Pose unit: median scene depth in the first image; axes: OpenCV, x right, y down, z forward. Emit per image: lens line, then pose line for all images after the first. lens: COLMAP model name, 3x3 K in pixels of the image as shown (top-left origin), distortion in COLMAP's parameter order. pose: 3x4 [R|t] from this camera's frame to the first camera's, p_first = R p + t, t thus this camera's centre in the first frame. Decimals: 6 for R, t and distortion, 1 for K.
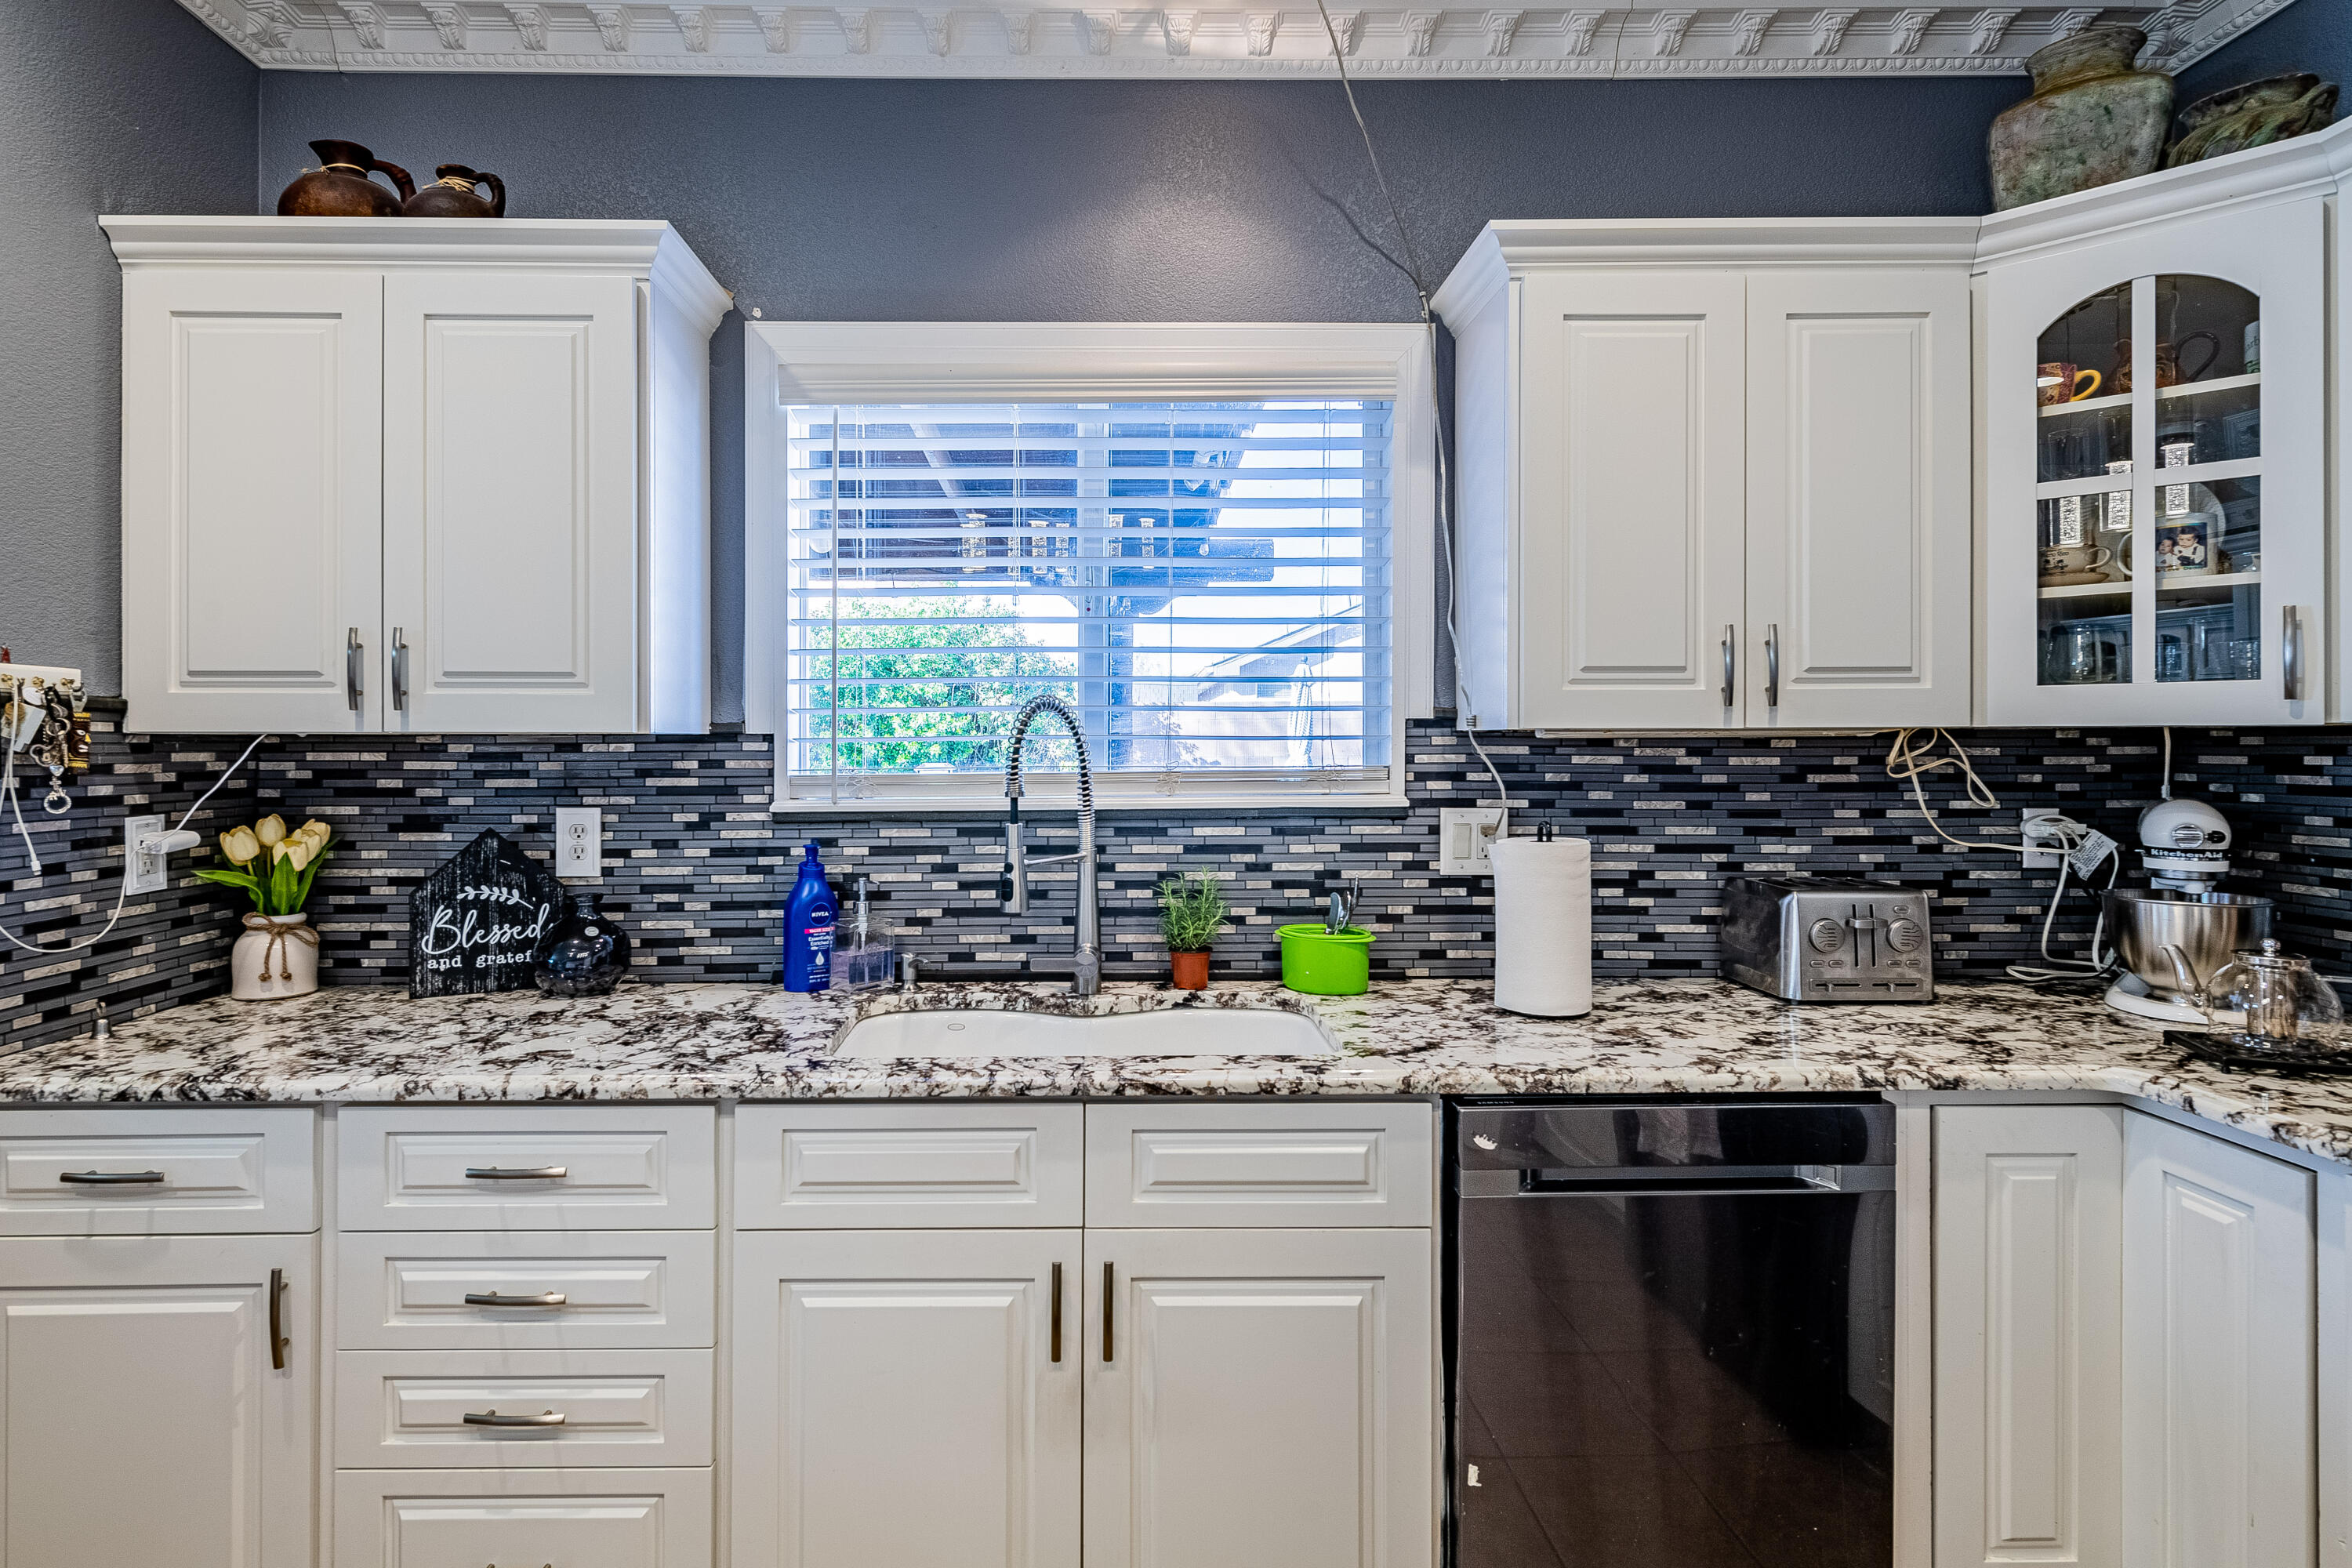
lens RADIAL K [[1190.1, 0, 1118.8], [0, 1190.1, 748.2], [0, 0, 1]] dist [0.013174, -0.005451]
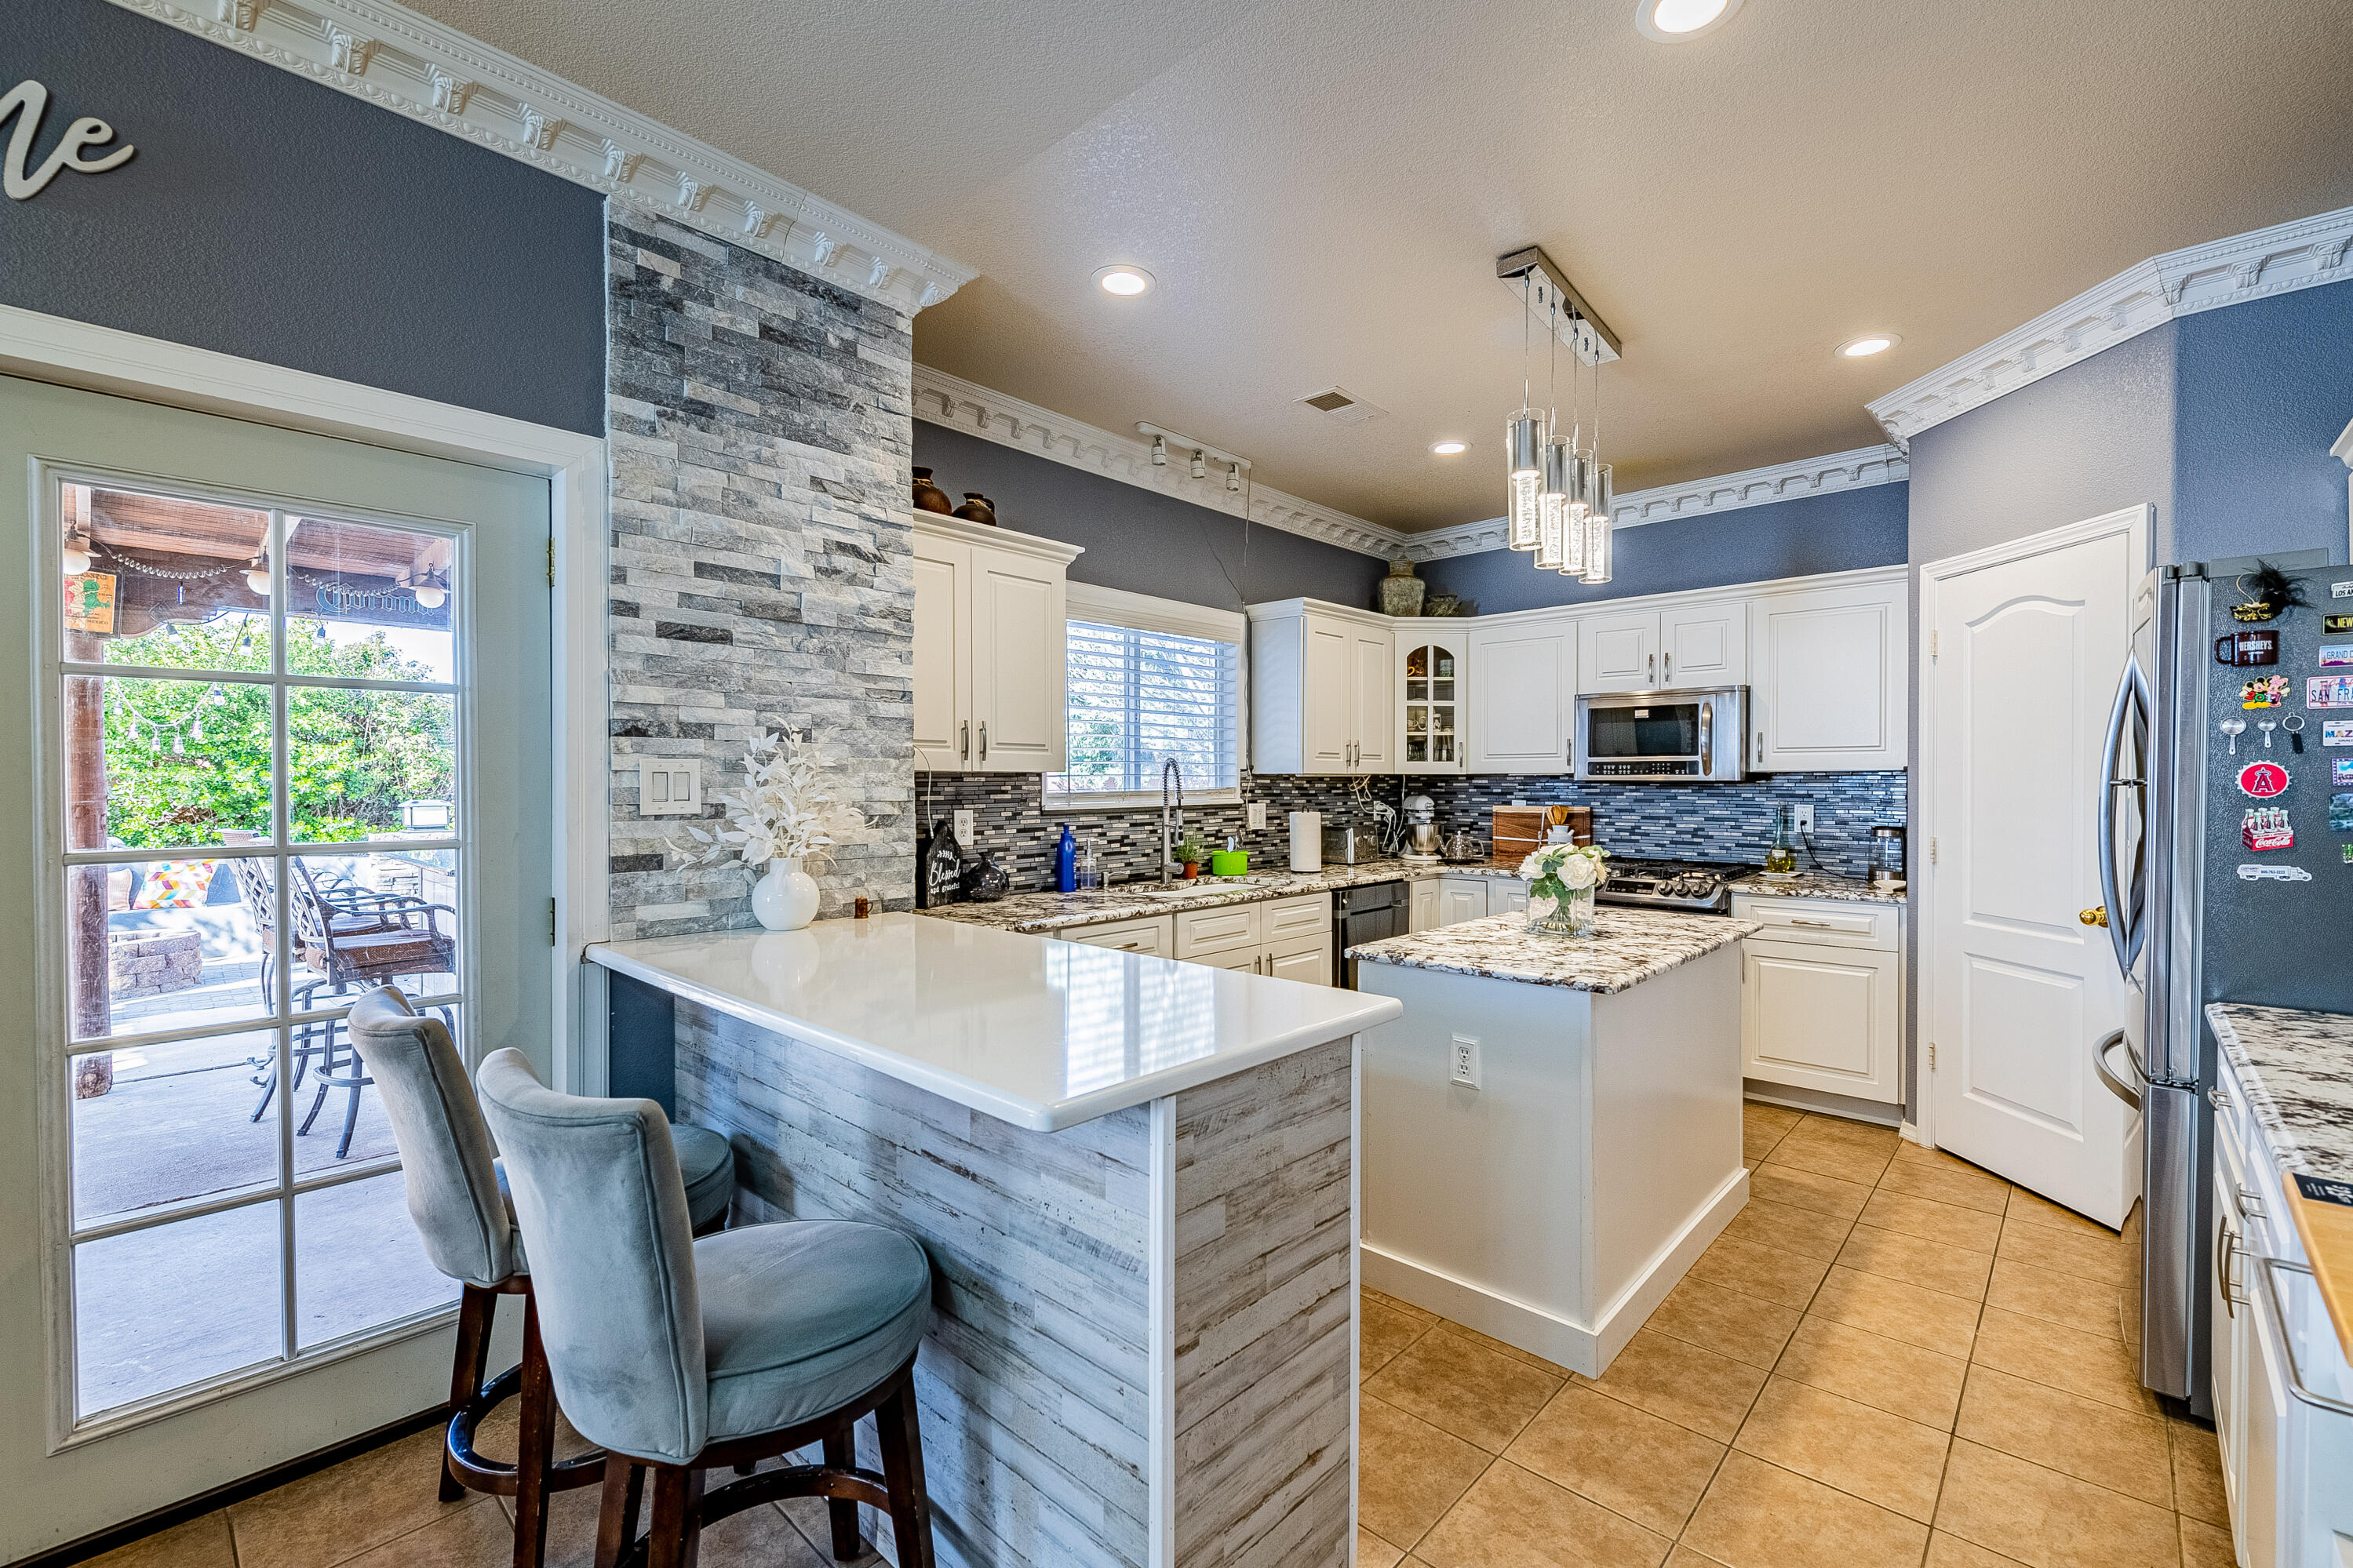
lens RADIAL K [[1009.3, 0, 1240.3], [0, 1009.3, 788.5], [0, 0, 1]] dist [0.002208, -0.002393]
pose [[0.664338, -0.004750, 0.747417, -1.385506], [0.002087, 0.999988, 0.004501, 0.007934], [-0.747429, -0.001430, 0.664340, -0.436058]]
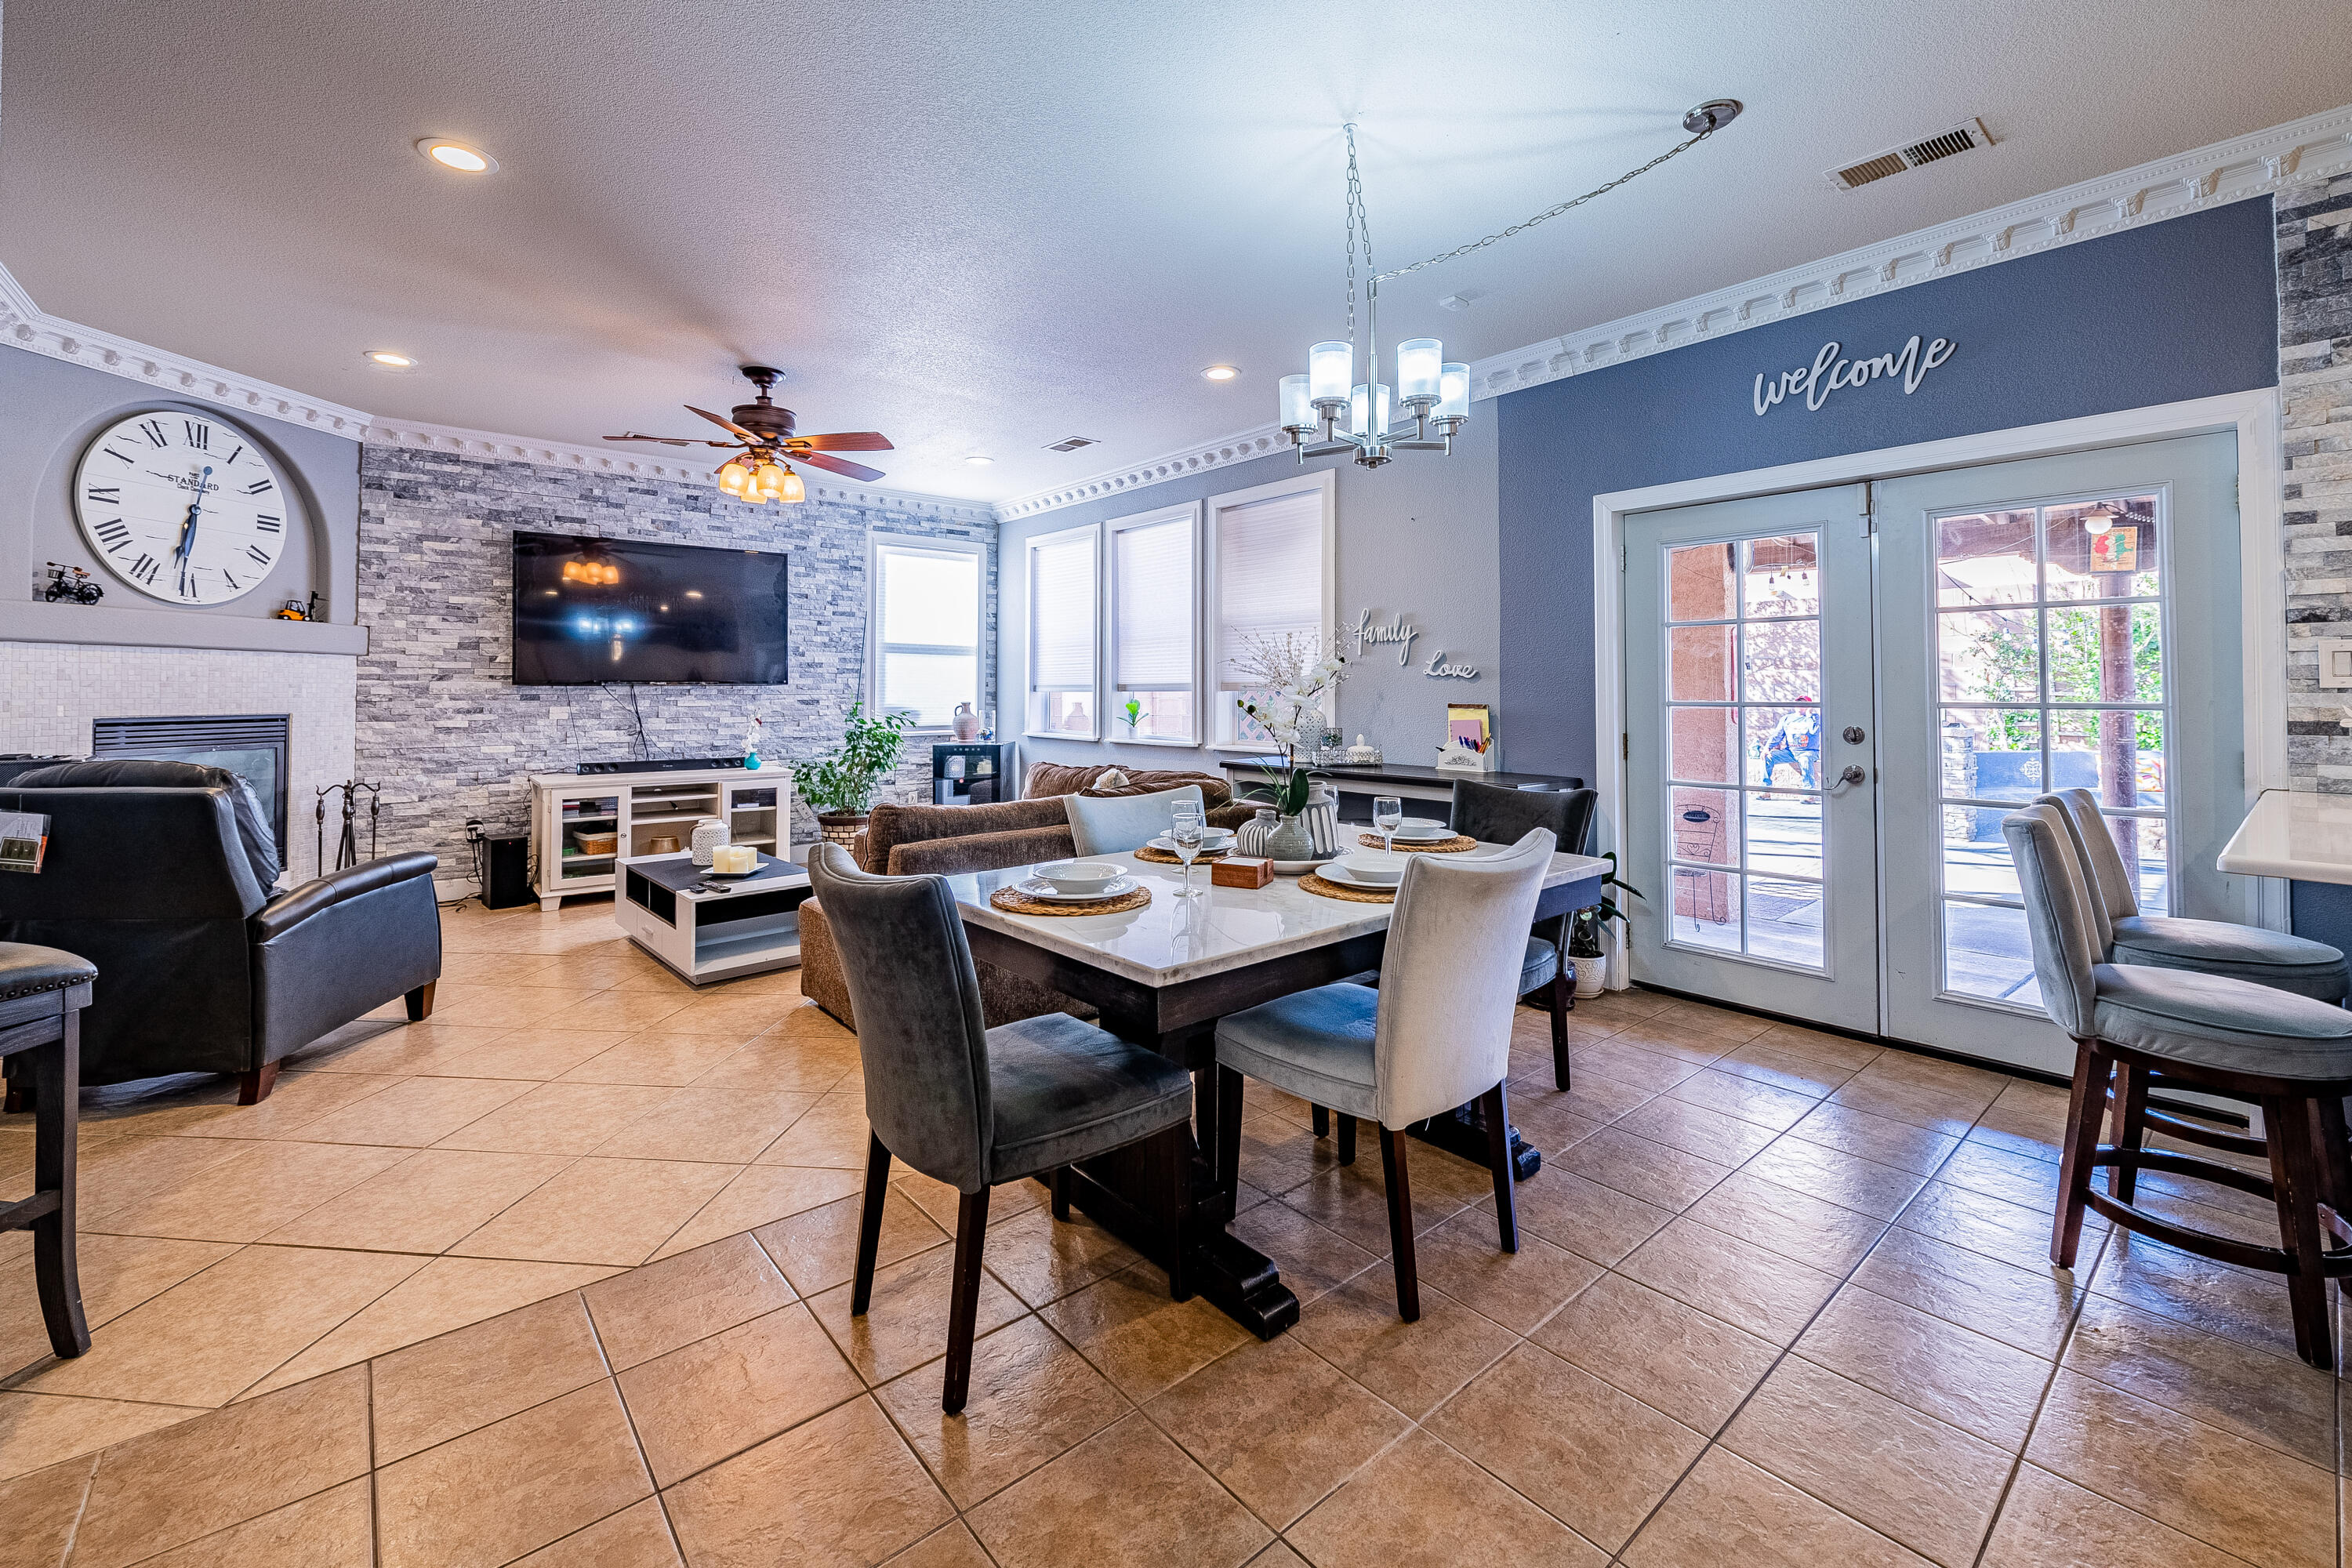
lens RADIAL K [[956.3, 0, 1202.8], [0, 956.3, 675.8], [0, 0, 1]] dist [0.009191, -0.005927]
pose [[0.656895, -0.012654, -0.753875, -1.043335], [-0.002842, 0.999810, -0.019259, 0.049199], [0.753976, 0.014794, 0.656735, -1.066549]]
